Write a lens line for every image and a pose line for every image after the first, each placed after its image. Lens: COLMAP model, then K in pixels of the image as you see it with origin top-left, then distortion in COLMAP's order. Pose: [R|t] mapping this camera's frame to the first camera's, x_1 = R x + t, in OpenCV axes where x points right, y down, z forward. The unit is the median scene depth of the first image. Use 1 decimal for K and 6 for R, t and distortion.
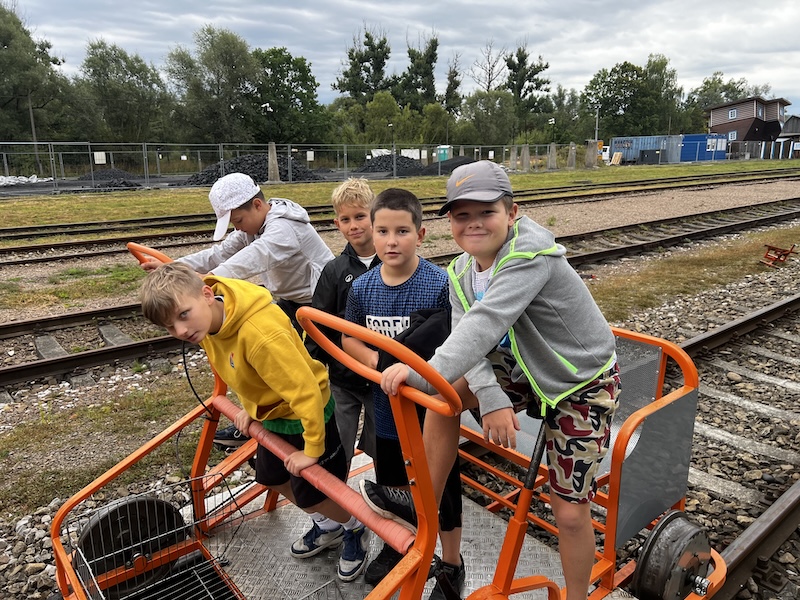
lens RADIAL K [[613.8, 0, 389.2], [0, 613.8, 295.5], [0, 0, 1]] dist [0.011370, -0.030115]
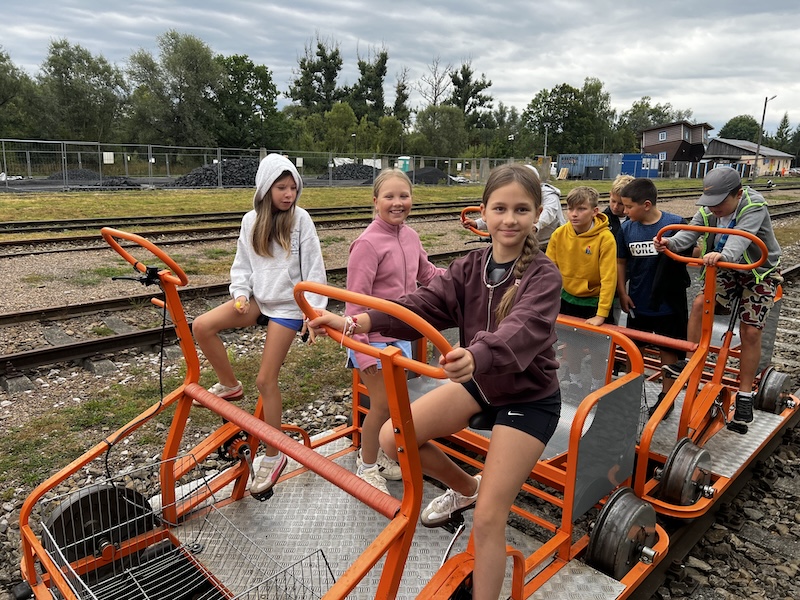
lens RADIAL K [[613.8, 0, 393.8], [0, 613.8, 298.2], [0, 0, 1]] dist [0.011370, -0.030115]
pose [[0.993669, 0.006788, 0.112143, -0.036511], [-0.005505, 0.999916, -0.011749, 0.008081], [-0.112214, 0.011057, 0.993623, -0.029844]]
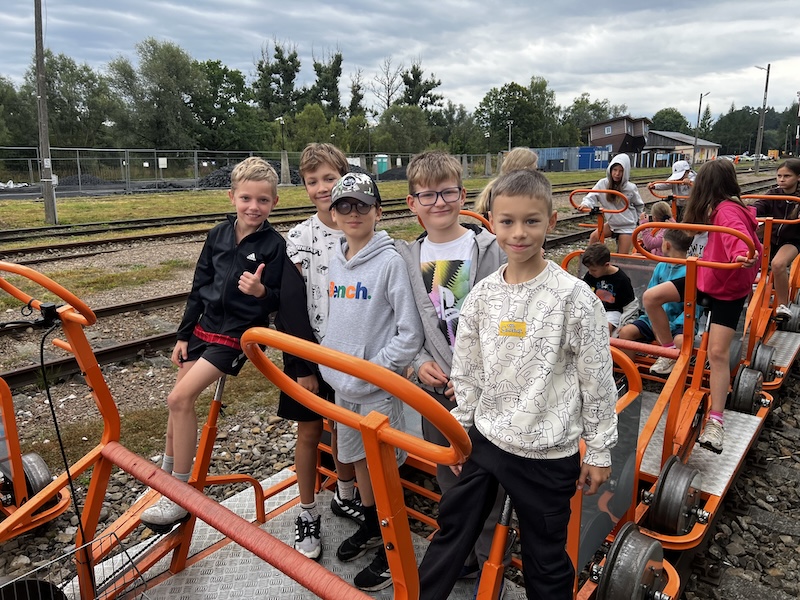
lens RADIAL K [[613.8, 0, 402.2], [0, 613.8, 294.5], [0, 0, 1]] dist [0.011370, -0.030115]
pose [[0.976094, -0.041314, 0.213385, -0.099602], [0.044822, 0.998927, -0.011629, 0.019638], [-0.212675, 0.020915, 0.976899, -0.075669]]
